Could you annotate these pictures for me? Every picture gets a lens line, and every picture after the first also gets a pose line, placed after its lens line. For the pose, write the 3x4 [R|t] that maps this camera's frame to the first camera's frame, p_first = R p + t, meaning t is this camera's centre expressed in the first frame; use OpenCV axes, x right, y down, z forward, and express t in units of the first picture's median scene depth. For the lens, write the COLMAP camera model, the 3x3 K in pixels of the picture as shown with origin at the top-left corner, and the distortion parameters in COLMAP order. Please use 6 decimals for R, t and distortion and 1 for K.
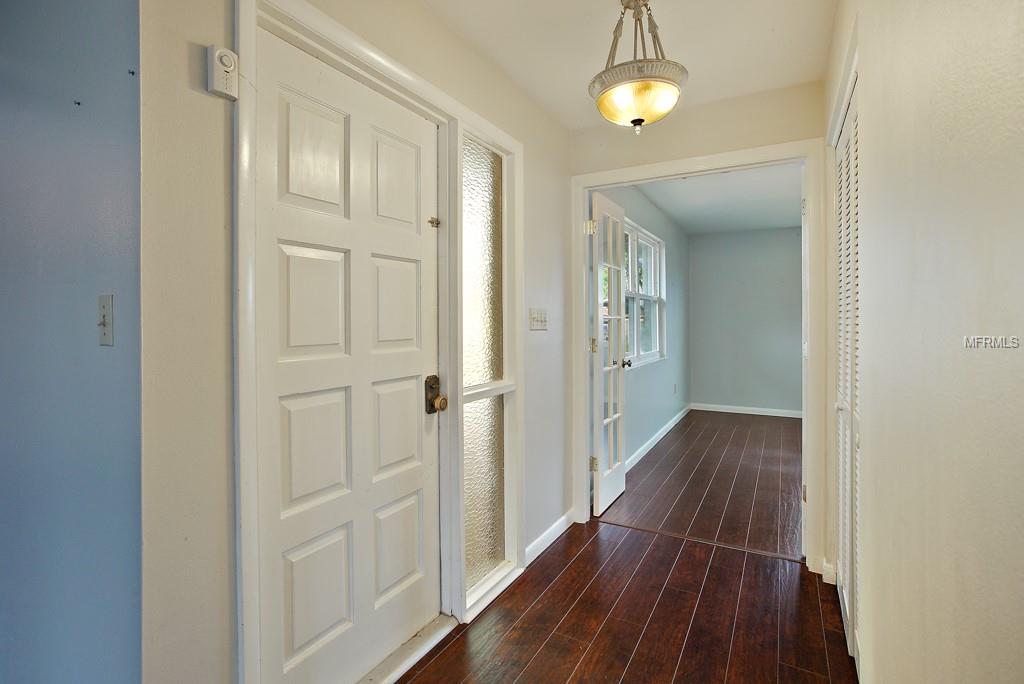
lens RADIAL K [[492.9, 0, 512.9], [0, 492.9, 334.5], [0, 0, 1]] dist [-0.040441, 0.022208]
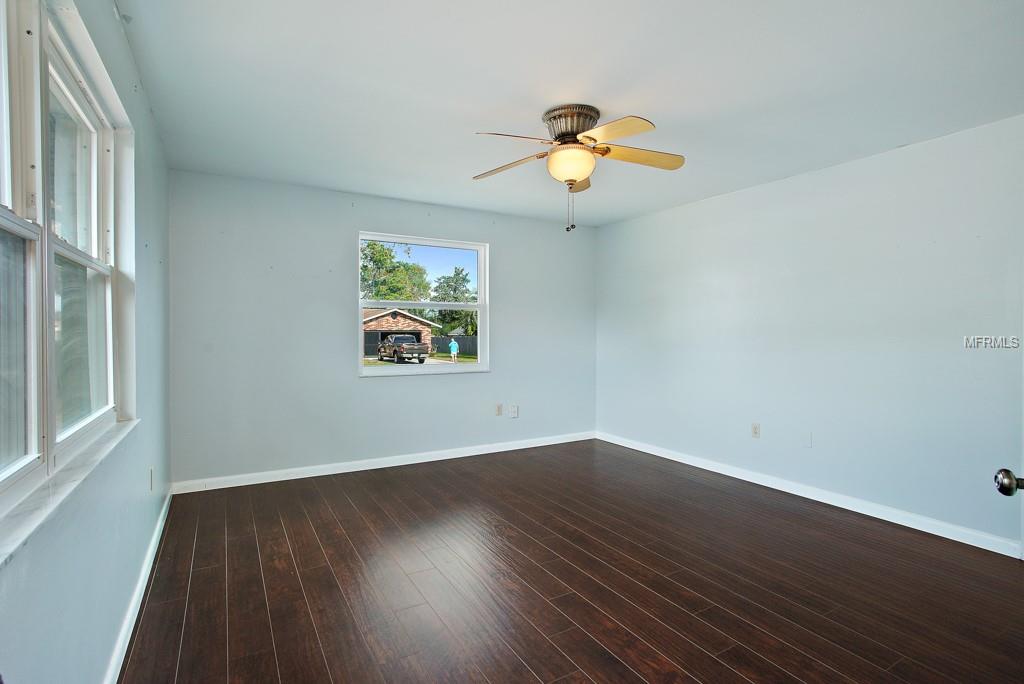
lens RADIAL K [[492.9, 0, 504.5], [0, 492.9, 340.3], [0, 0, 1]] dist [-0.040441, 0.022208]
pose [[0.522233, 0.000133, 0.852803, 0.131059], [0.001842, 0.999997, -0.001284, -0.017412], [-0.852801, 0.002241, 0.522232, 0.534743]]
